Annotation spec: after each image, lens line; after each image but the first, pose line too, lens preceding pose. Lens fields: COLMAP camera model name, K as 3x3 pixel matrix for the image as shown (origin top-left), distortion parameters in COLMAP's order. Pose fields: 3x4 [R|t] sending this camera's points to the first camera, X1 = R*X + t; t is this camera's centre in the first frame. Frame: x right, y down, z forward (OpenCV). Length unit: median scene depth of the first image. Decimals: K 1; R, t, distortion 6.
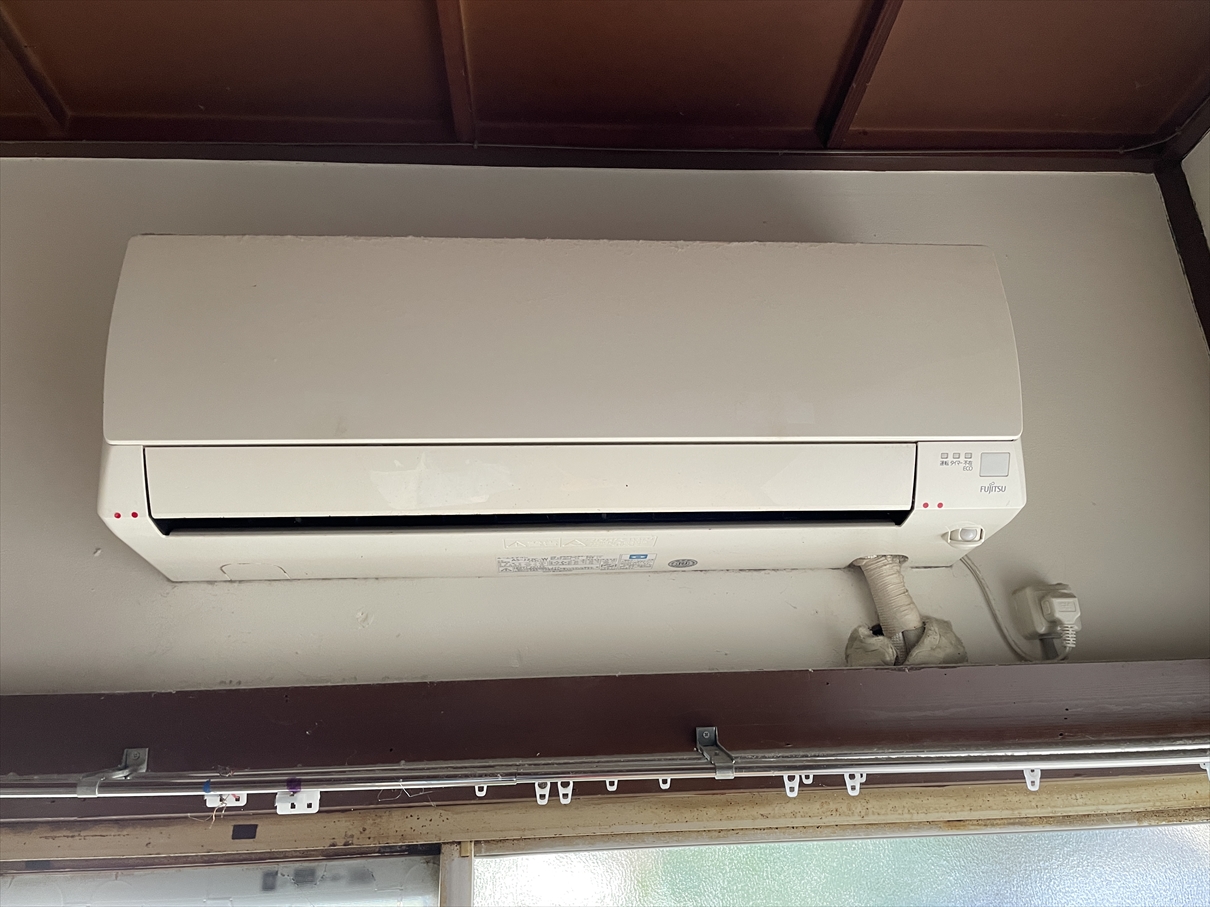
lens RADIAL K [[839.0, 0, 605.0], [0, 839.0, 453.5], [0, 0, 1]] dist [0.057483, -0.077638]
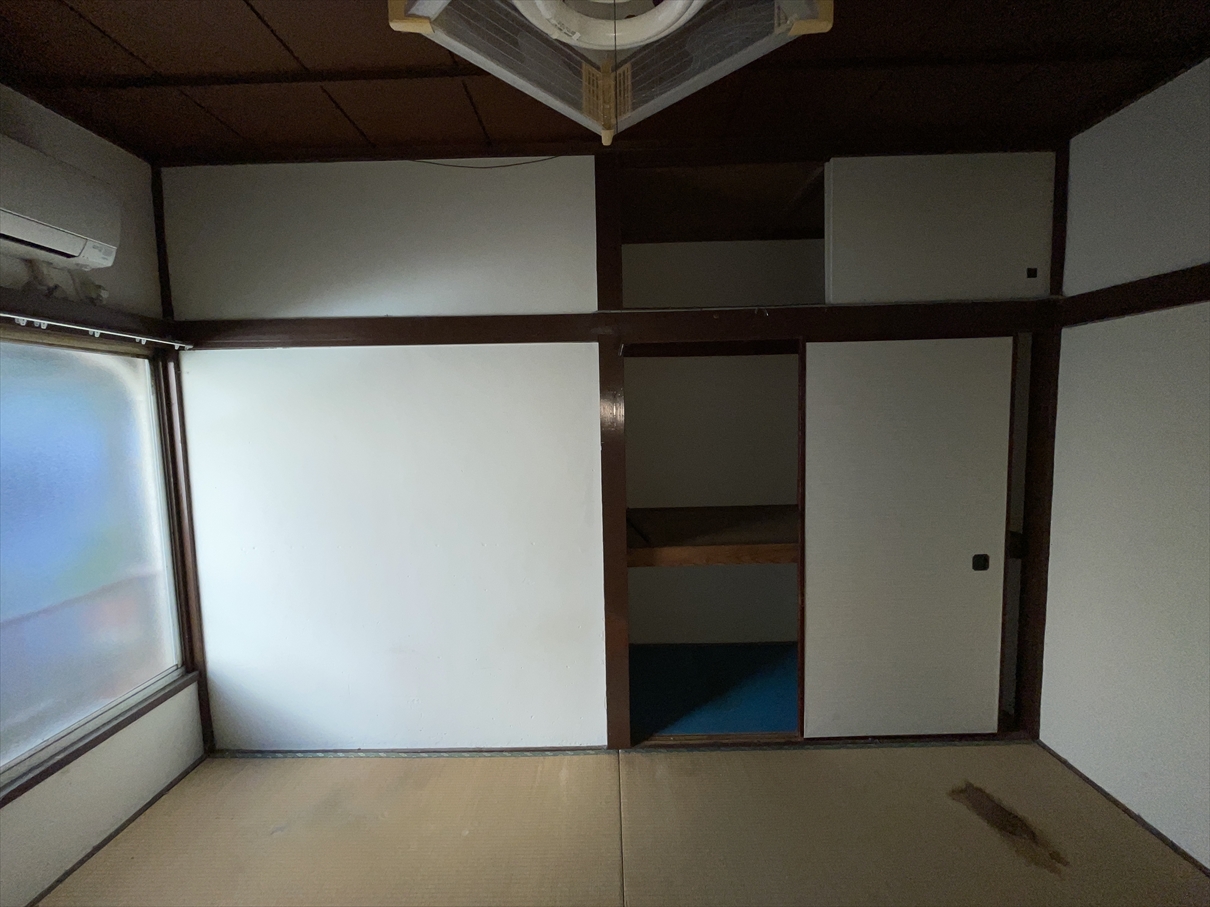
lens RADIAL K [[489.2, 0, 605.0], [0, 489.2, 453.5], [0, 0, 1]] dist [-0.000857, 0.000135]
pose [[0.054584, -0.061990, 0.996583, -1.422692], [-0.352885, 0.932466, 0.077330, -0.089880], [-0.934073, -0.355900, 0.029023, -1.260370]]
